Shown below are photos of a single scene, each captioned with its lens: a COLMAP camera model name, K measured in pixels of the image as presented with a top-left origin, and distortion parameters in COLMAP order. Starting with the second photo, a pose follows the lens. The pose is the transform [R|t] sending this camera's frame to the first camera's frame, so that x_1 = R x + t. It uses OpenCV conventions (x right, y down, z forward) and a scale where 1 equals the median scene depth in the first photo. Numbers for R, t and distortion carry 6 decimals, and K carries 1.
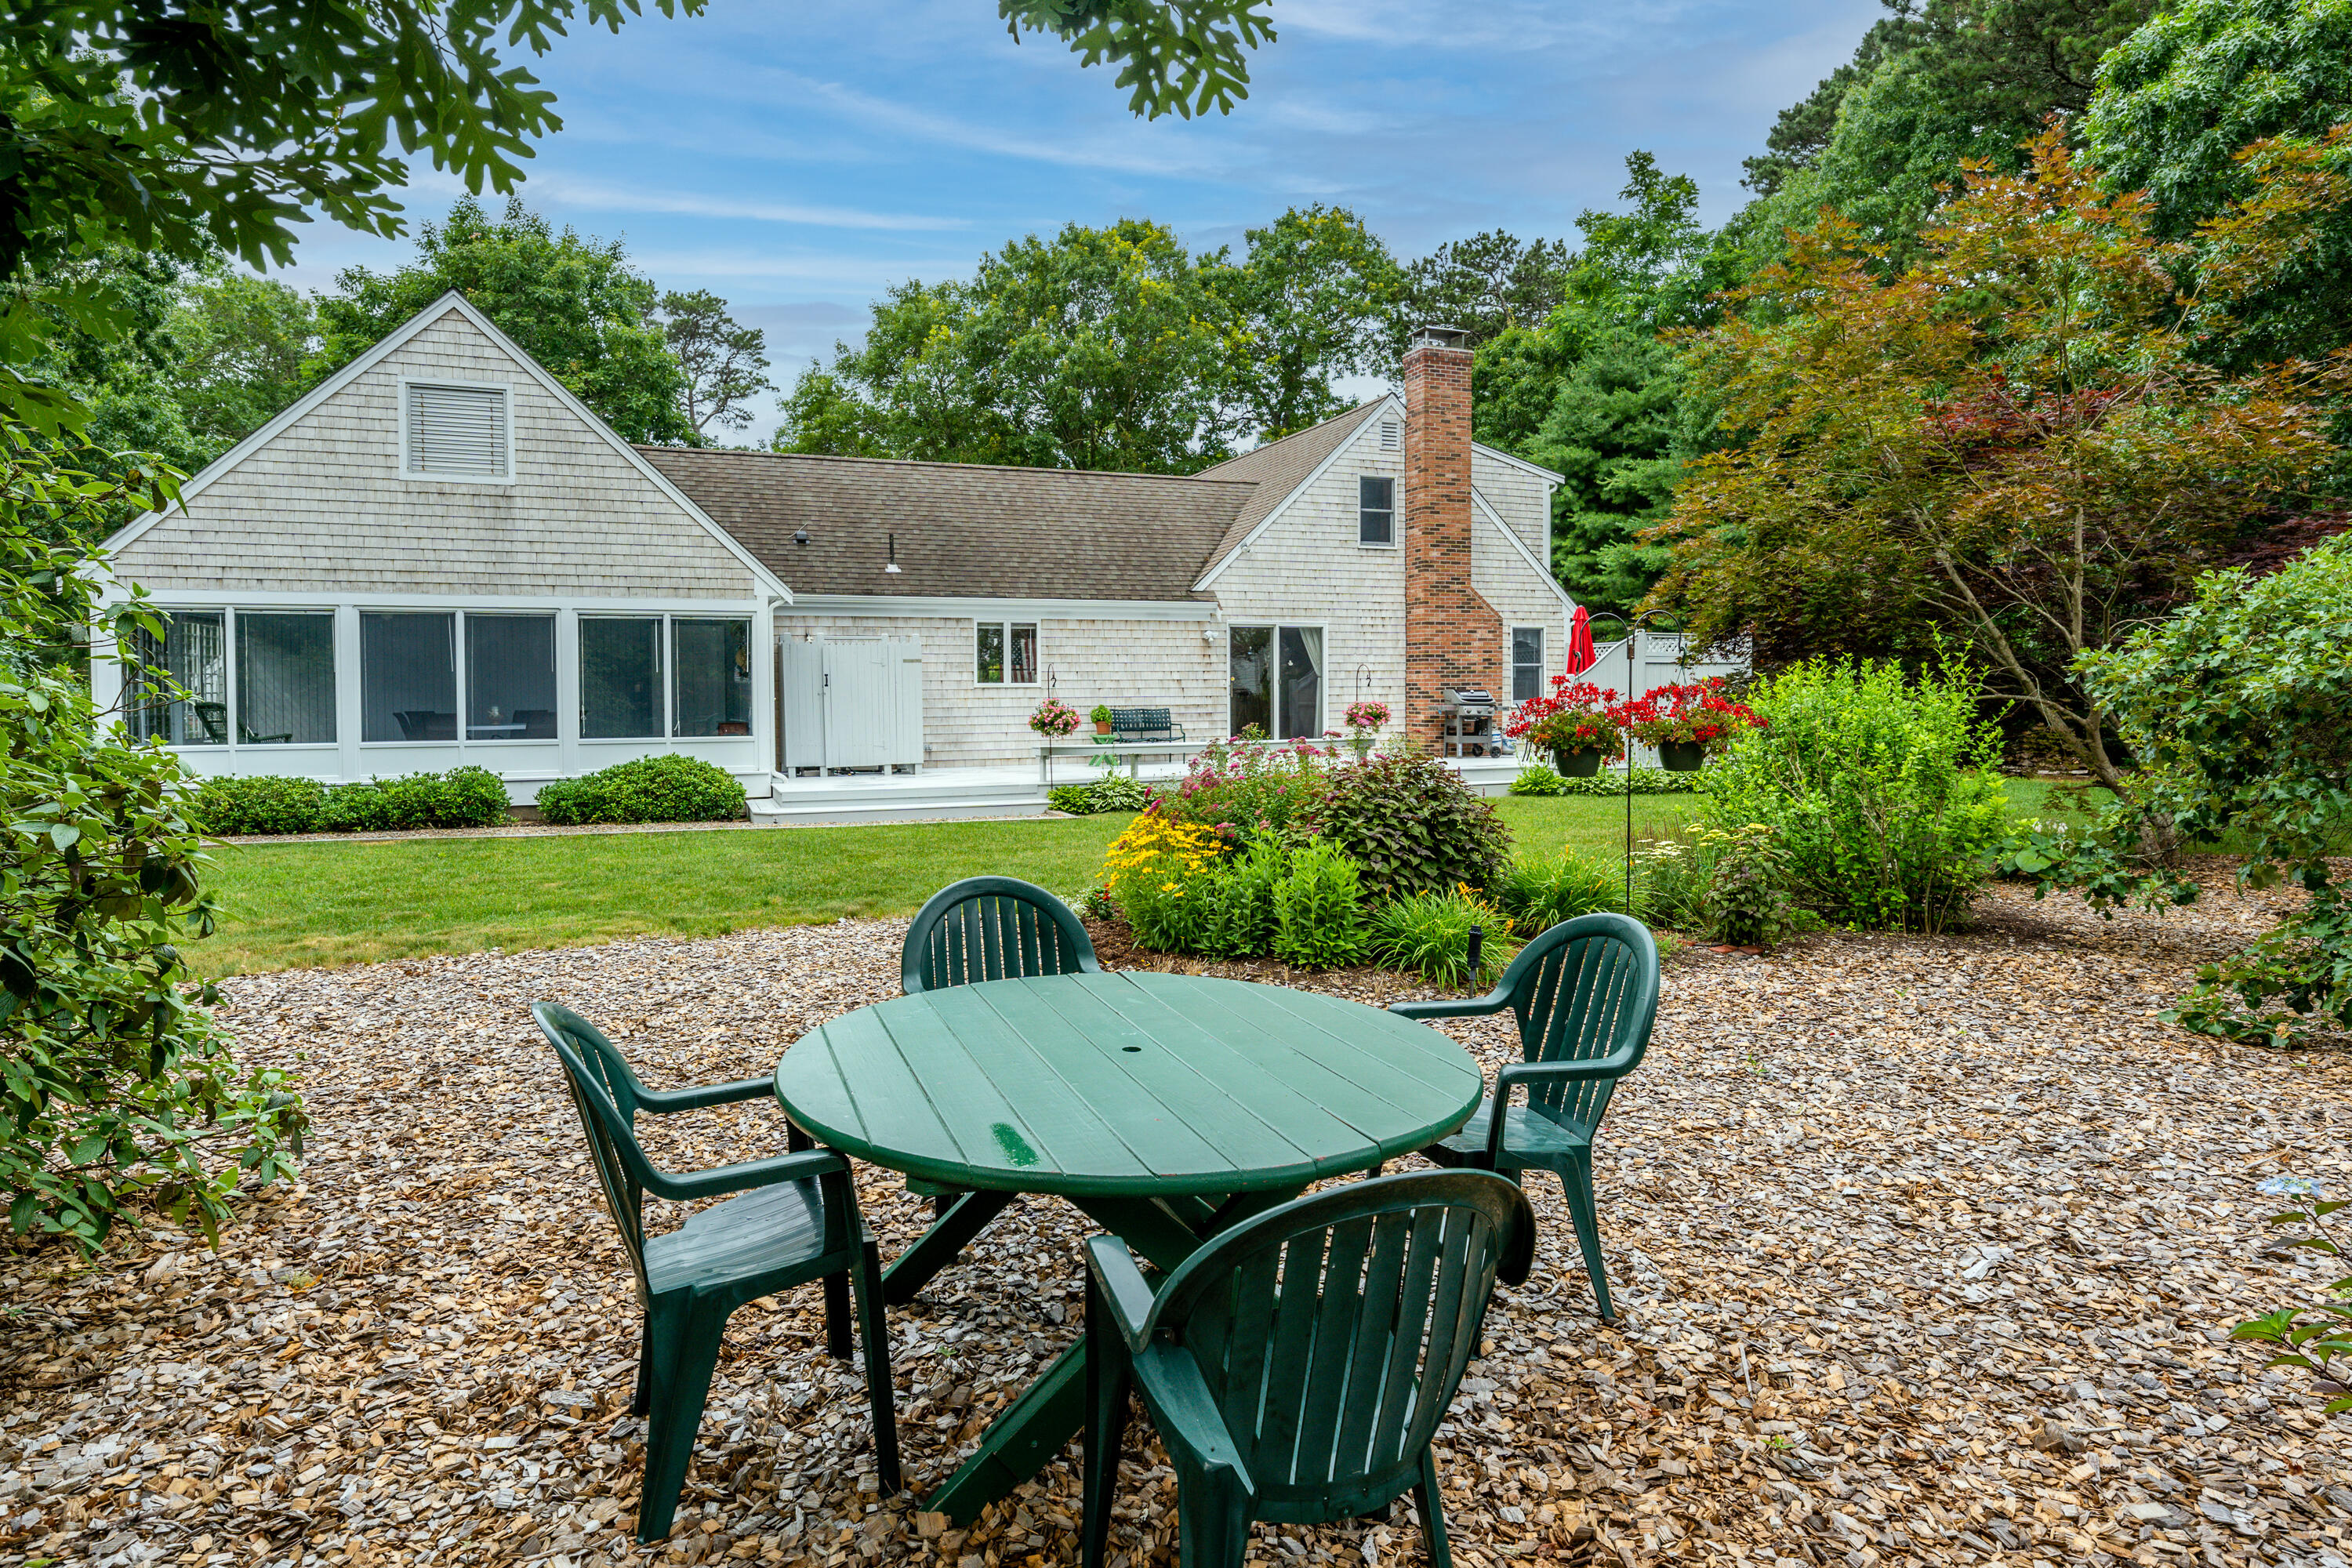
lens RADIAL K [[1345.5, 0, 1177.5], [0, 1345.5, 702.0], [0, 0, 1]] dist [0.005385, 0.000566]
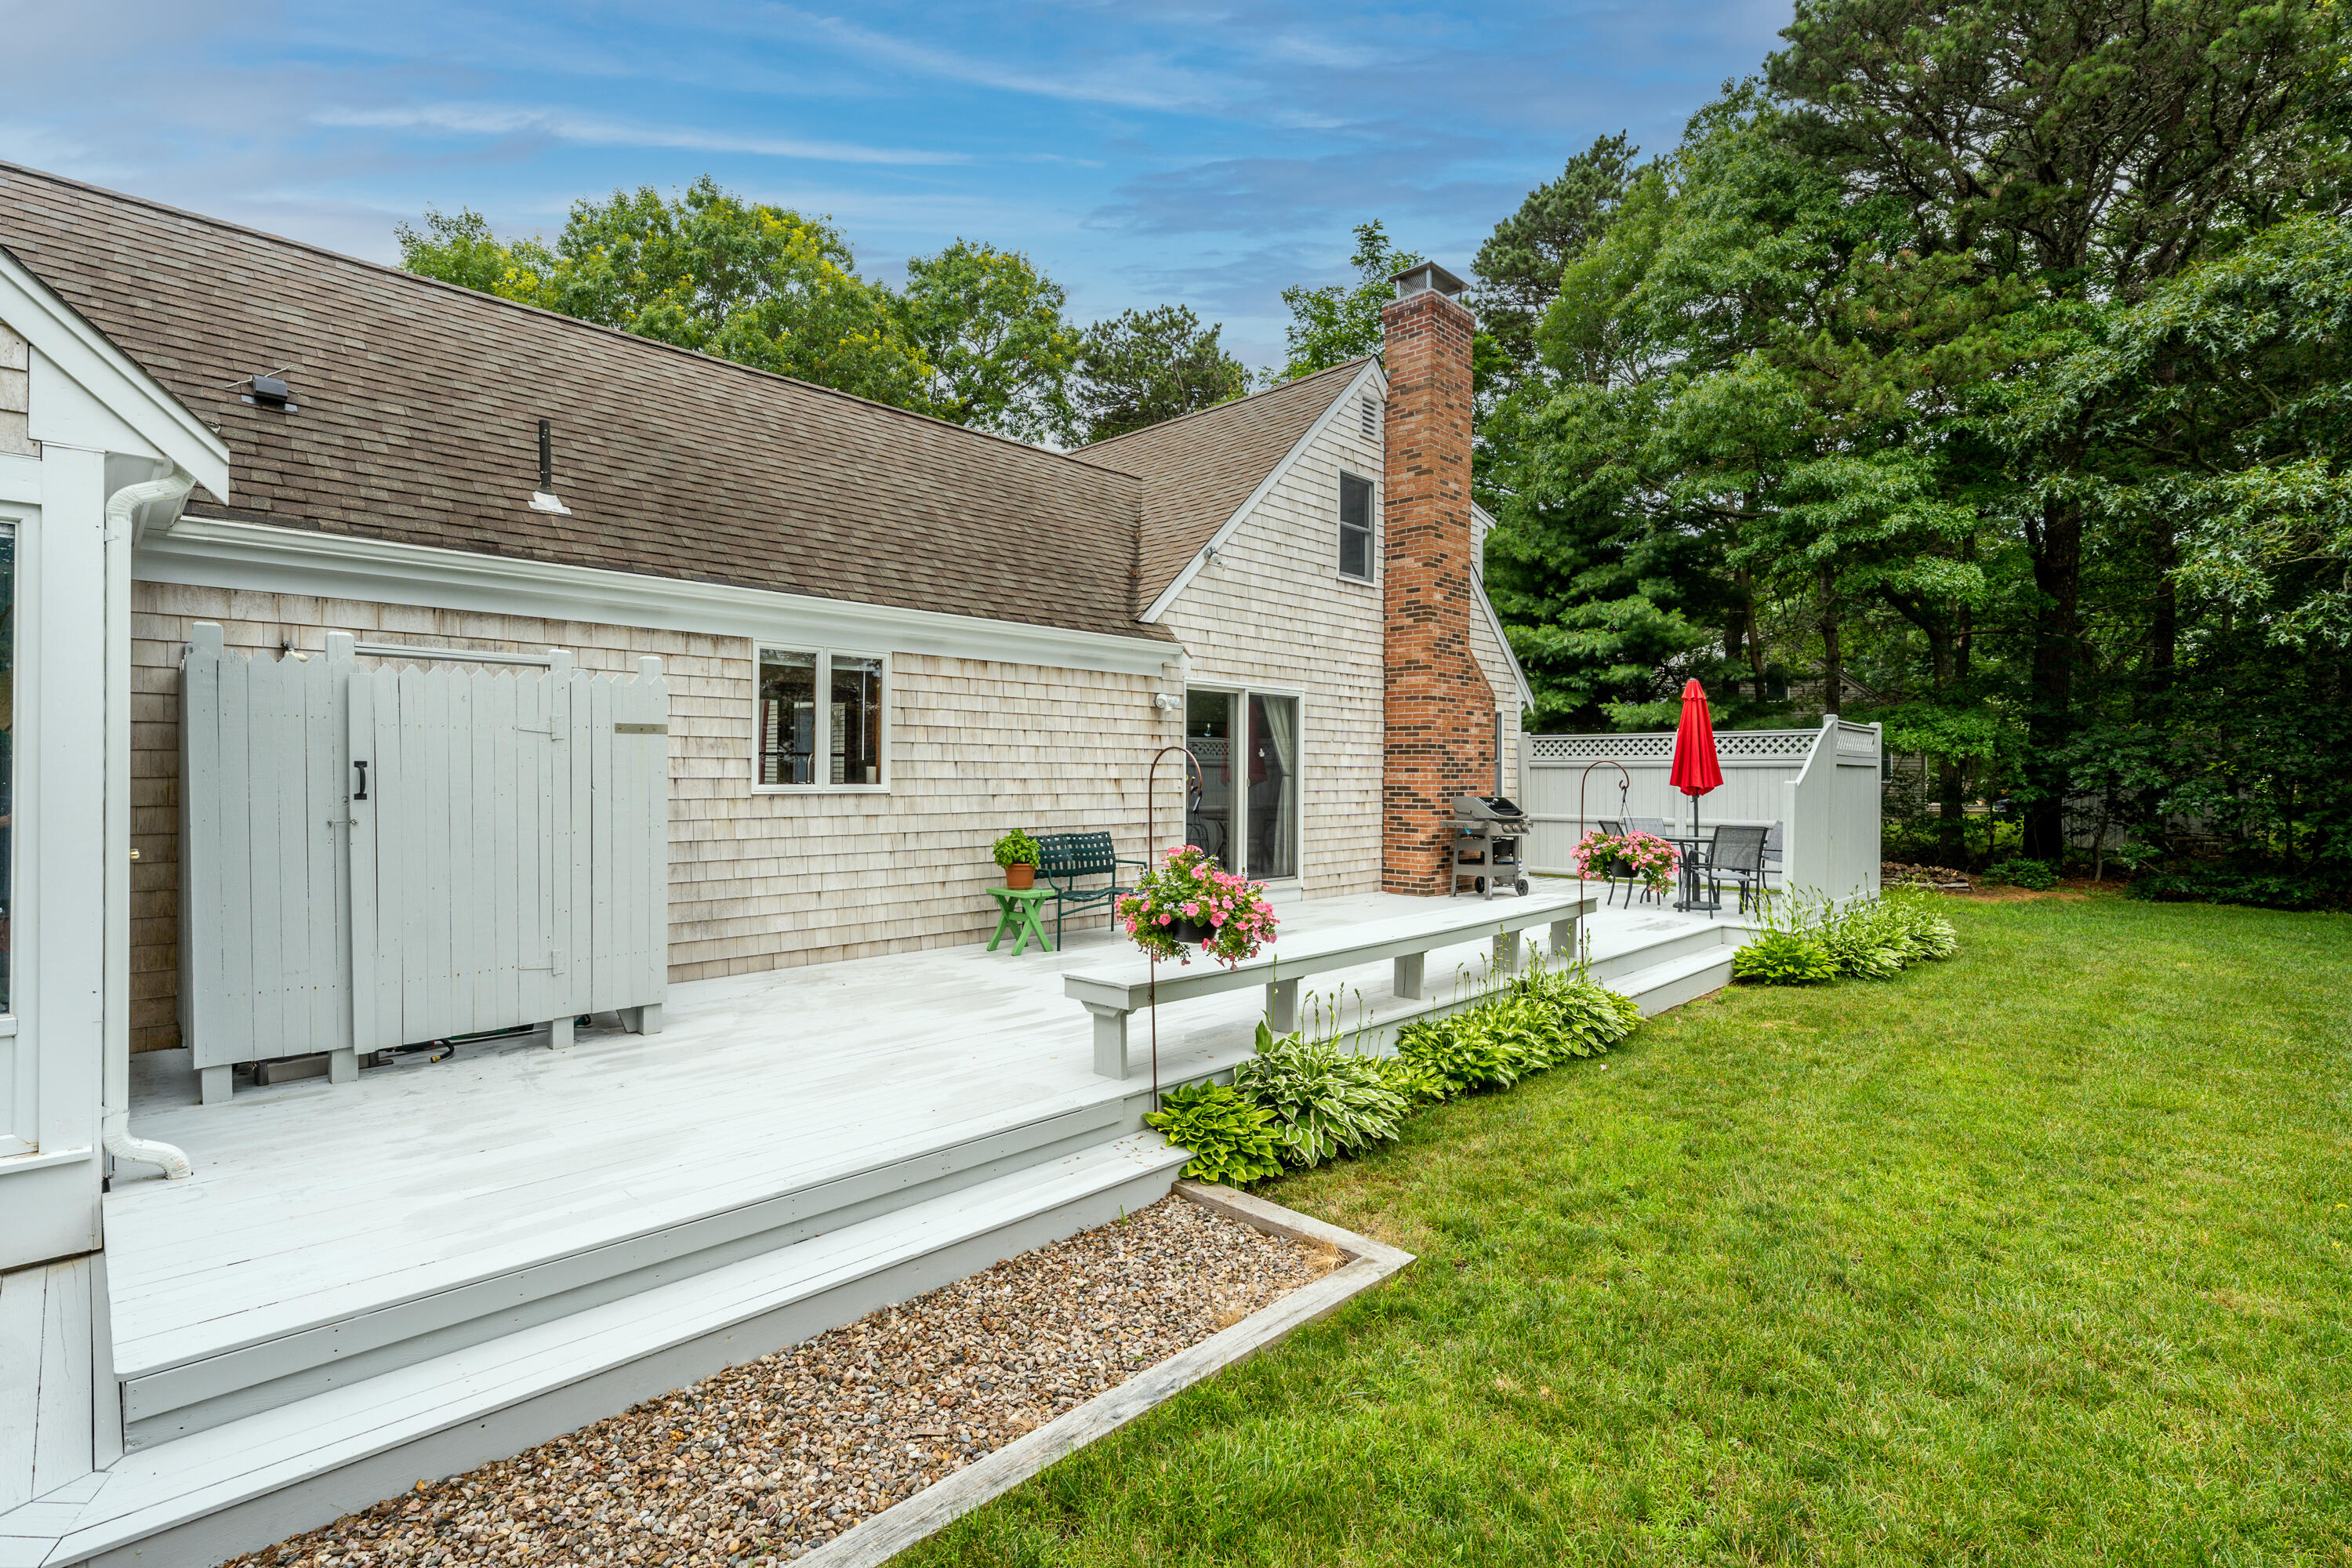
lens RADIAL K [[1083.9, 0, 1171.7], [0, 1083.9, 777.8], [0, 0, 1]] dist [0.003747, 0.000326]
pose [[0.914050, 0.012793, 0.405399, -0.202167], [-0.011991, 0.999918, -0.004520, -0.019194], [-0.405423, -0.000730, 0.914129, 0.733599]]
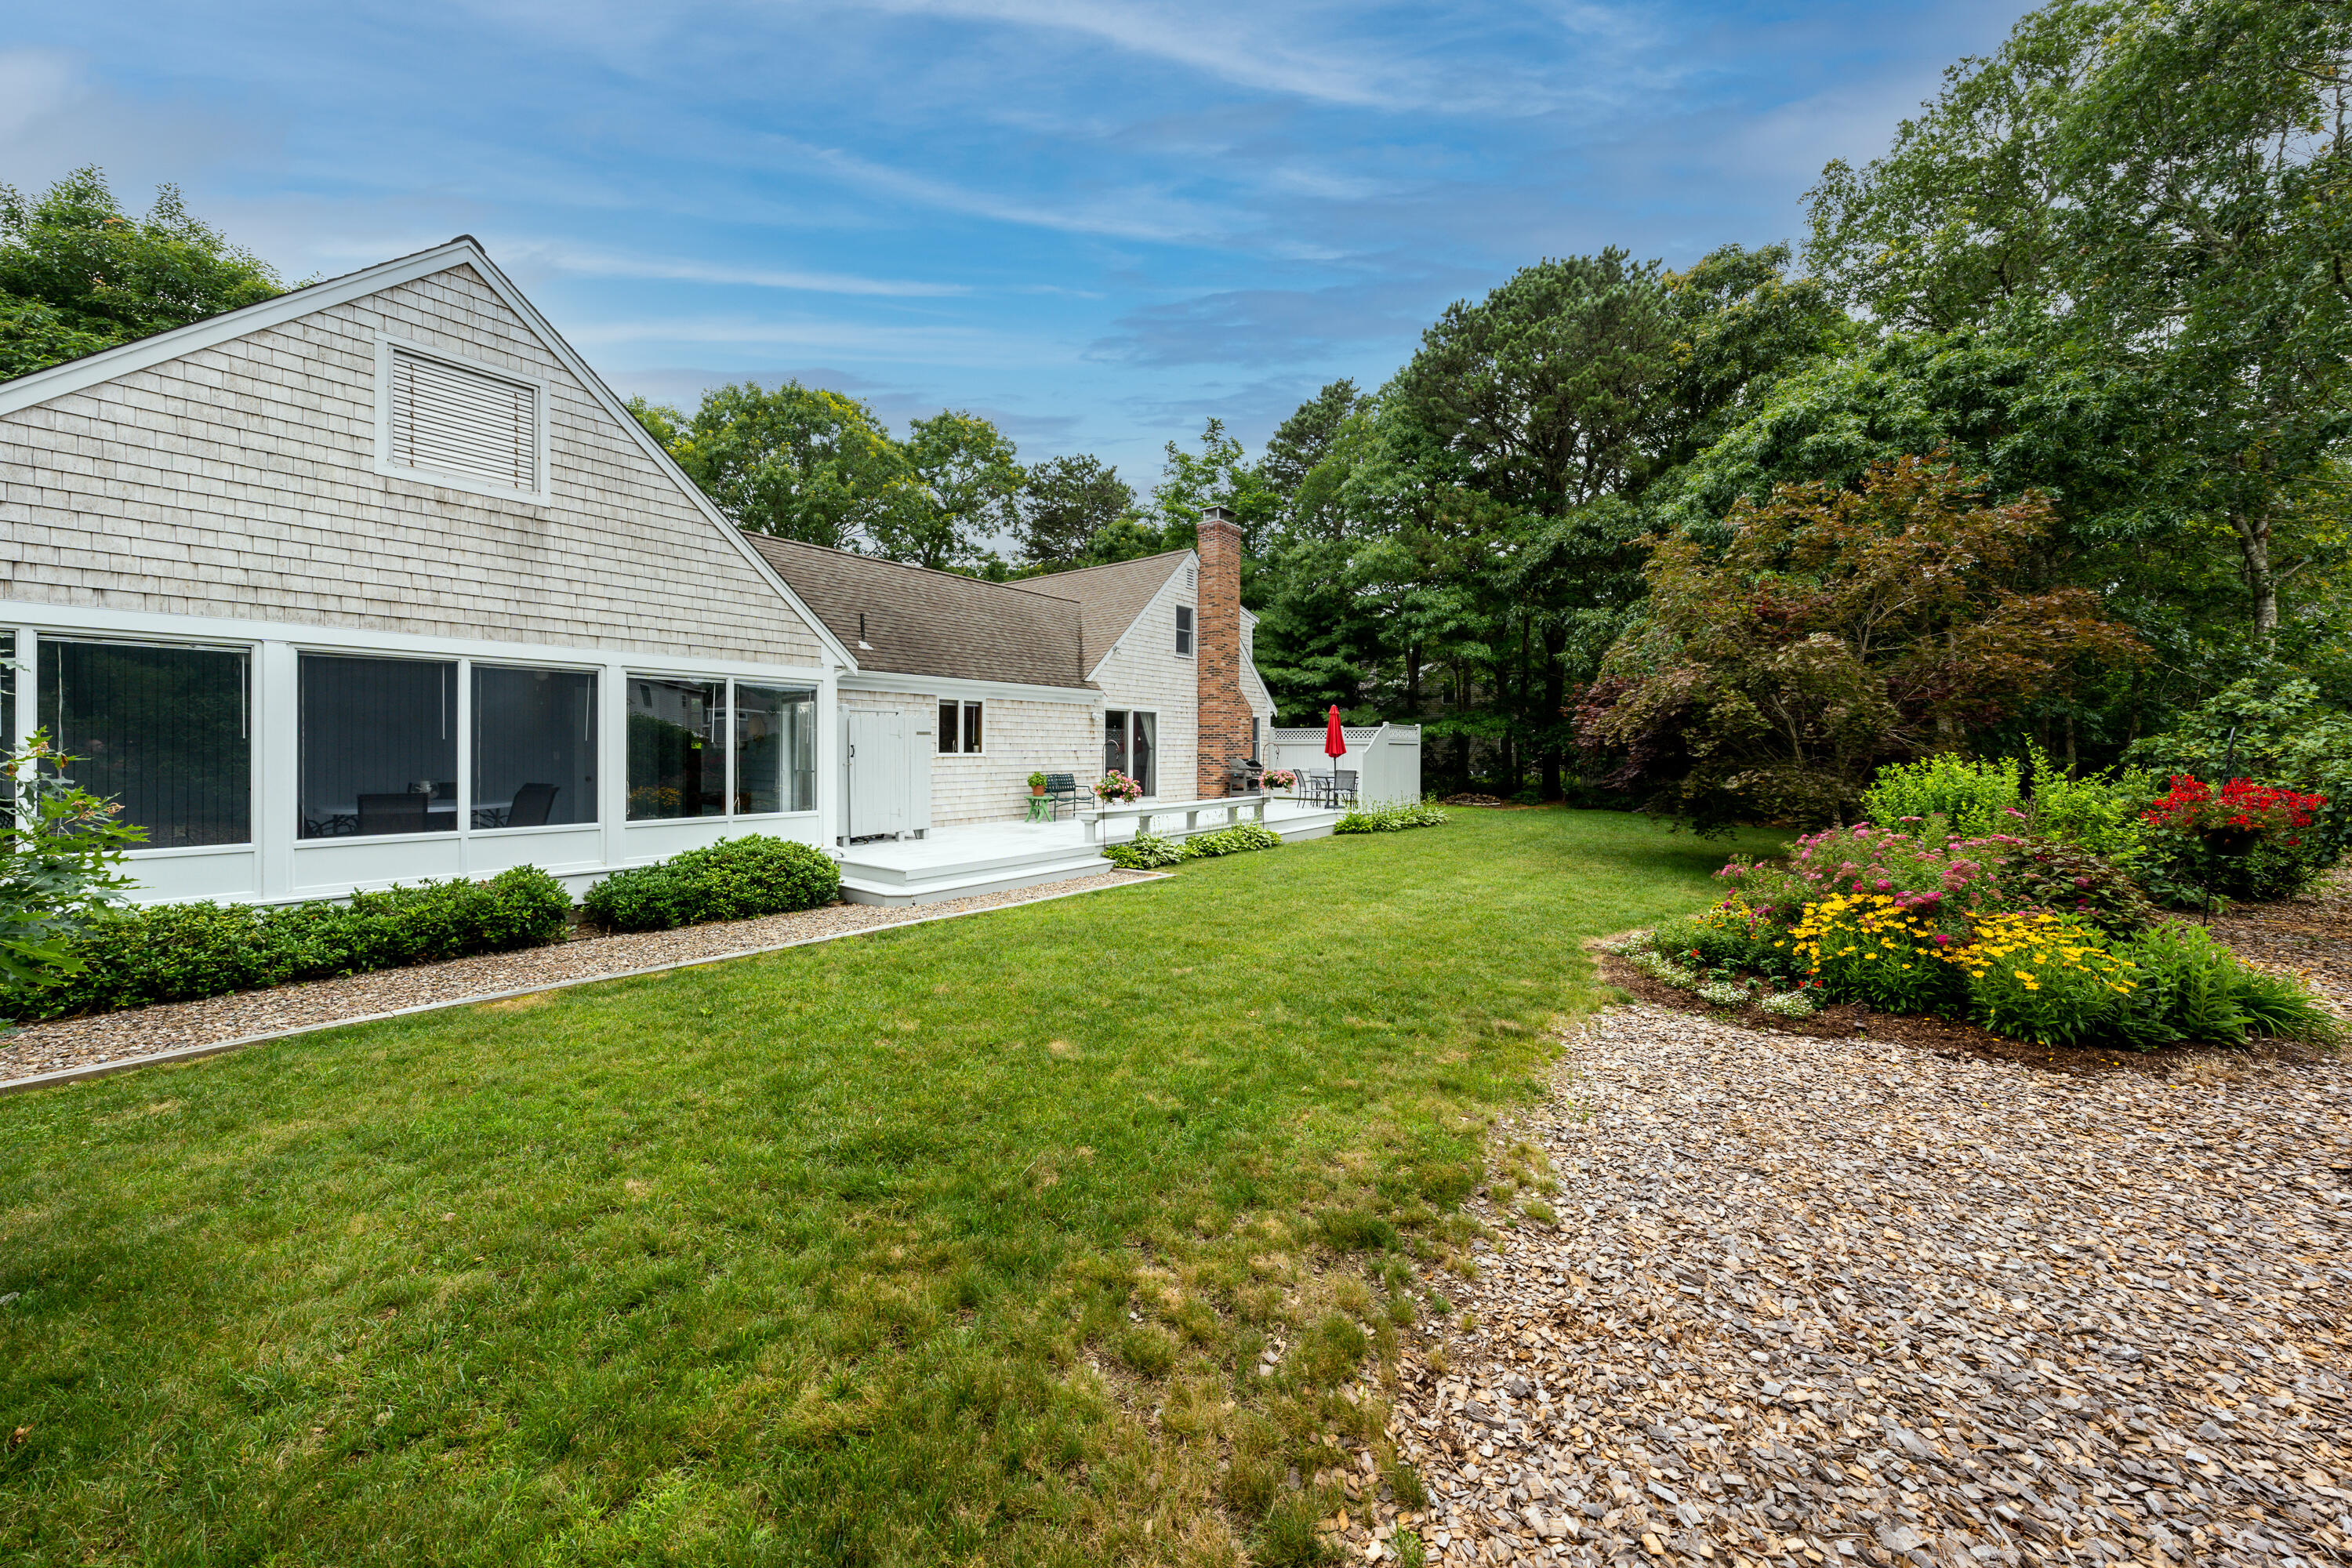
lens RADIAL K [[819.9, 0, 1187.7], [0, 819.9, 749.2], [0, 0, 1]] dist [-0.002555, -0.000006]
pose [[0.850157, 0.011600, 0.526402, -0.397926], [-0.008426, 0.999929, -0.008426, -0.015523], [-0.526462, 0.002727, 0.850194, 0.364856]]
